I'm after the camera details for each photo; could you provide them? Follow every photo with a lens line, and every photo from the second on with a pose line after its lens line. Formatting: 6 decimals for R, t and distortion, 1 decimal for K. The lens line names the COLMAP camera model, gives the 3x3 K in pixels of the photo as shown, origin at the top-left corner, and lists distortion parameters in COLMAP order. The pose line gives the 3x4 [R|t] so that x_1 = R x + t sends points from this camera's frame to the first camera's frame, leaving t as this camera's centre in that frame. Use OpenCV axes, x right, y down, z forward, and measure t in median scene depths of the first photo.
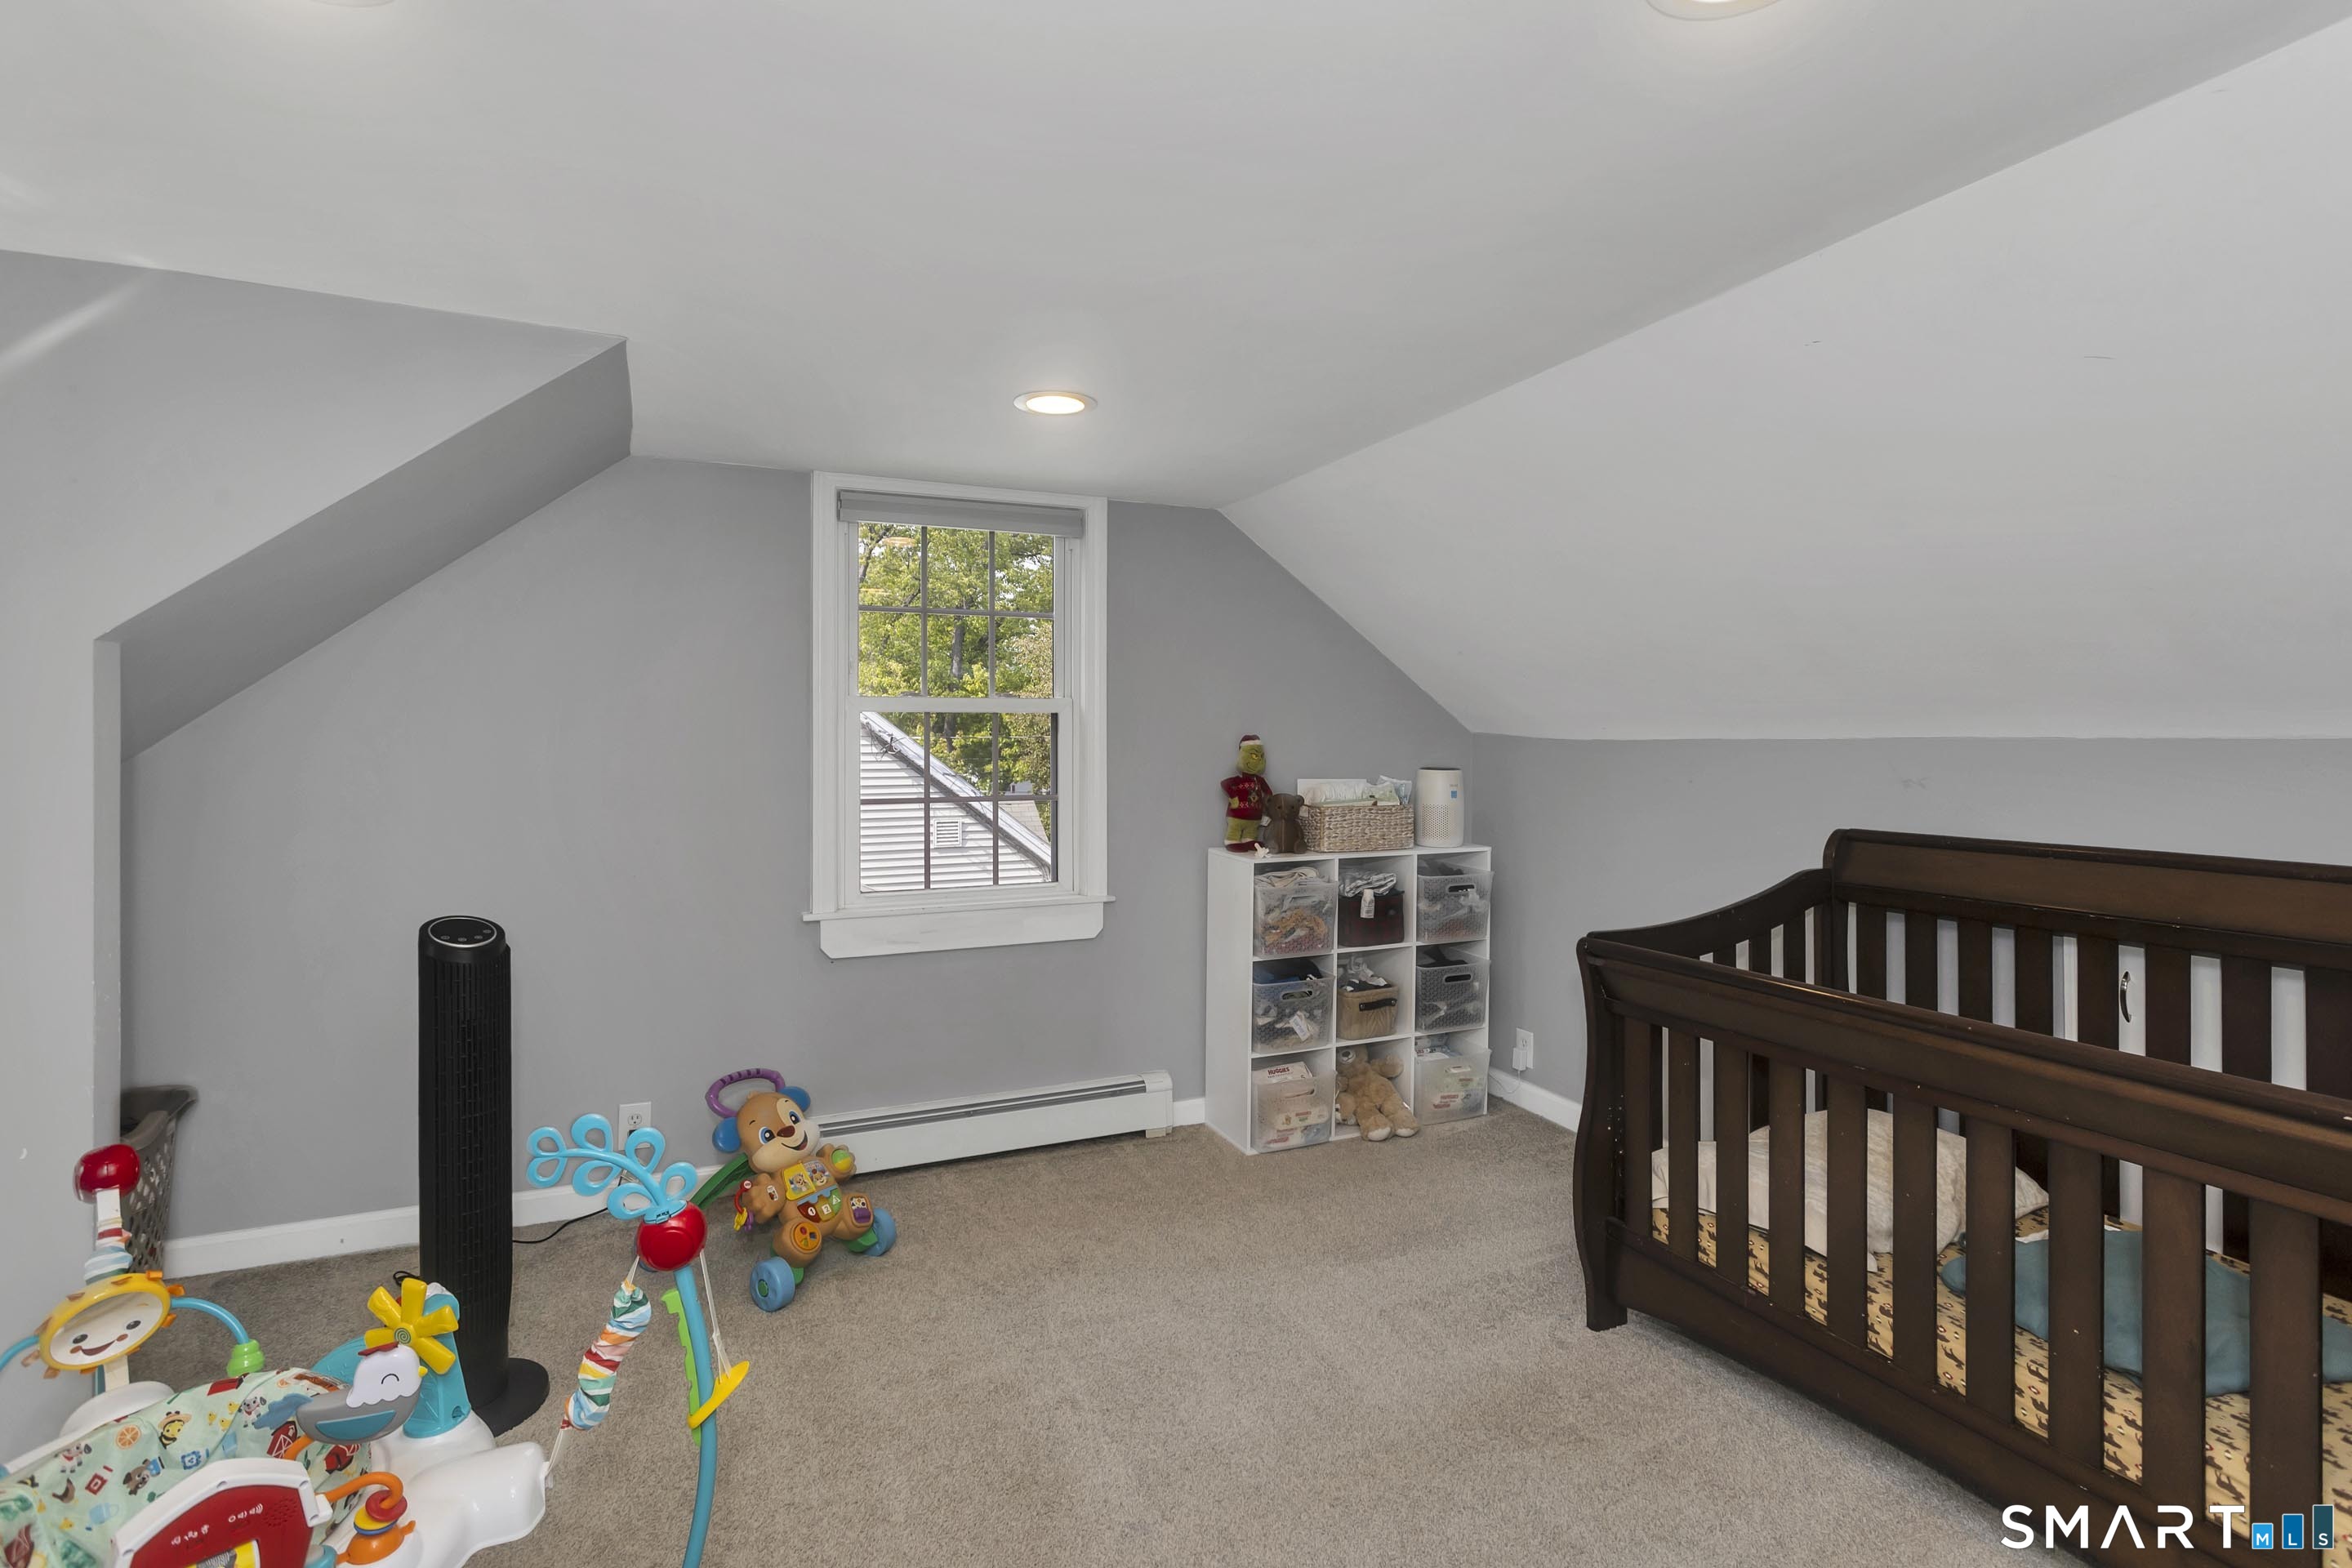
lens RADIAL K [[1113.0, 0, 1170.9], [0, 1113.0, 742.7], [0, 0, 1]] dist [0.002583, 0.001659]
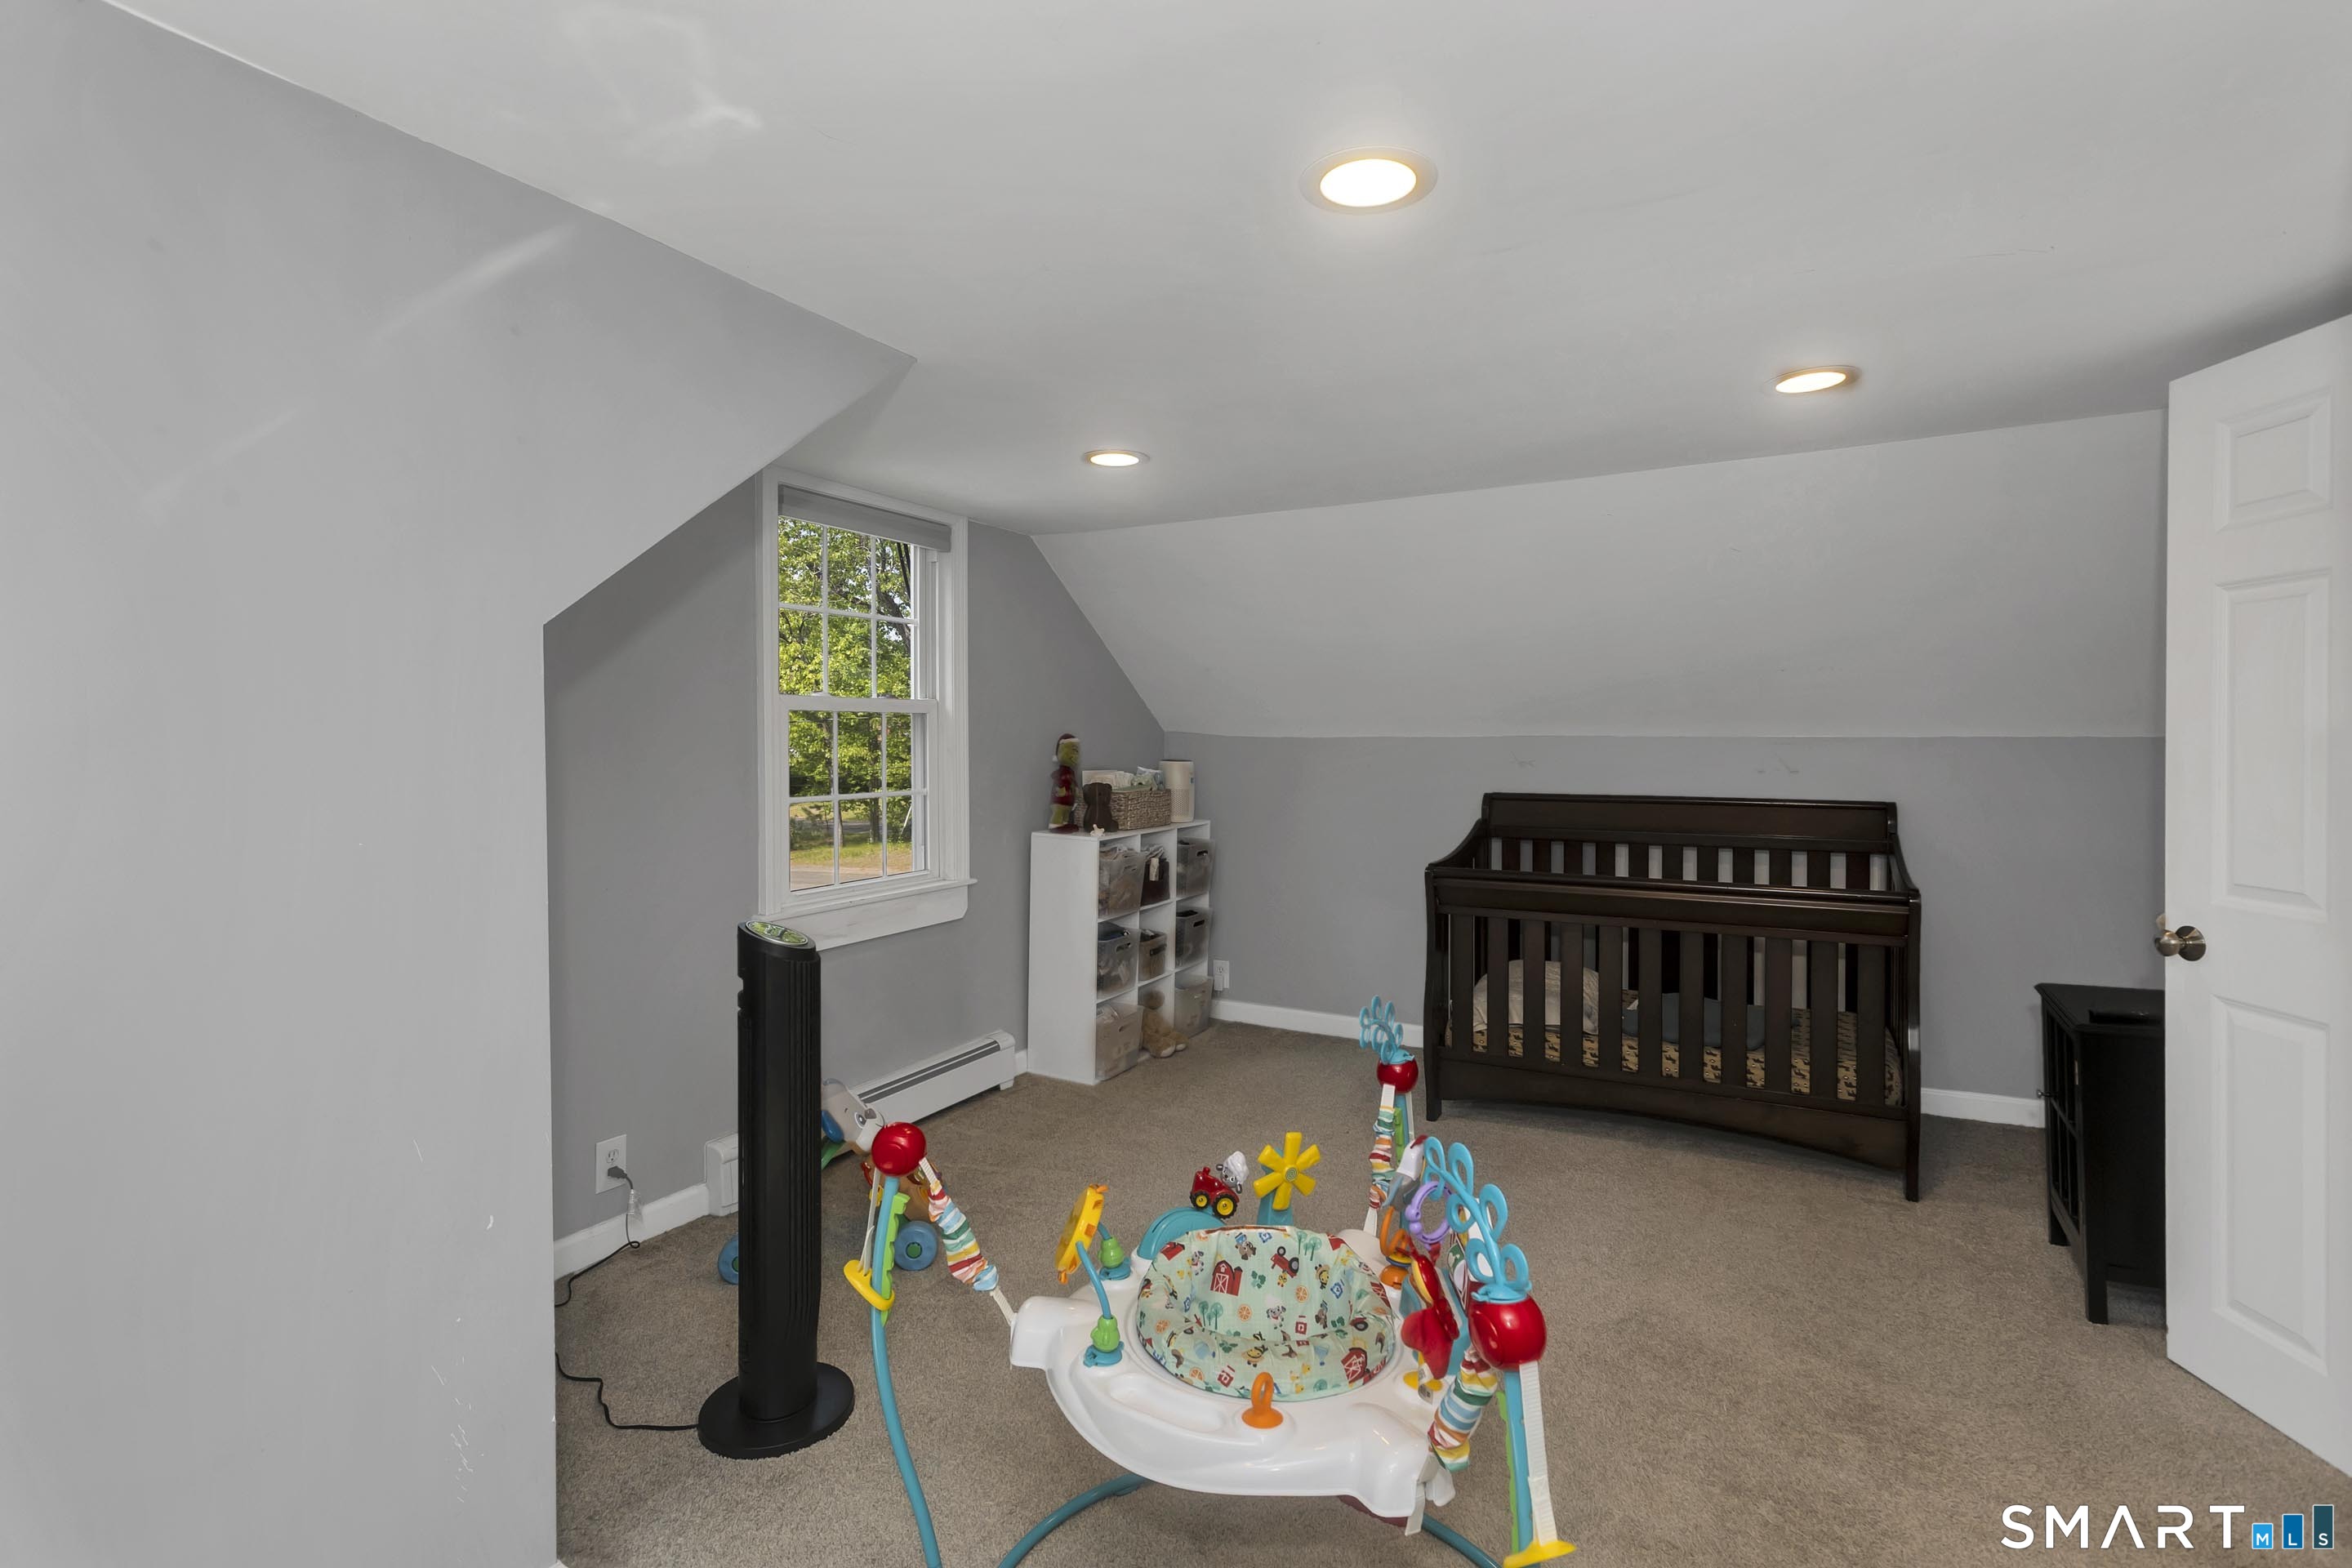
lens RADIAL K [[1113.0, 0, 1172.1], [0, 1113.0, 777.0], [0, 0, 1]] dist [0.002583, 0.001659]
pose [[0.791230, -0.022700, 0.611097, -0.600716], [0.001018, 0.999358, 0.035805, -0.003029], [-0.611517, -0.027708, 0.790746, 0.011143]]
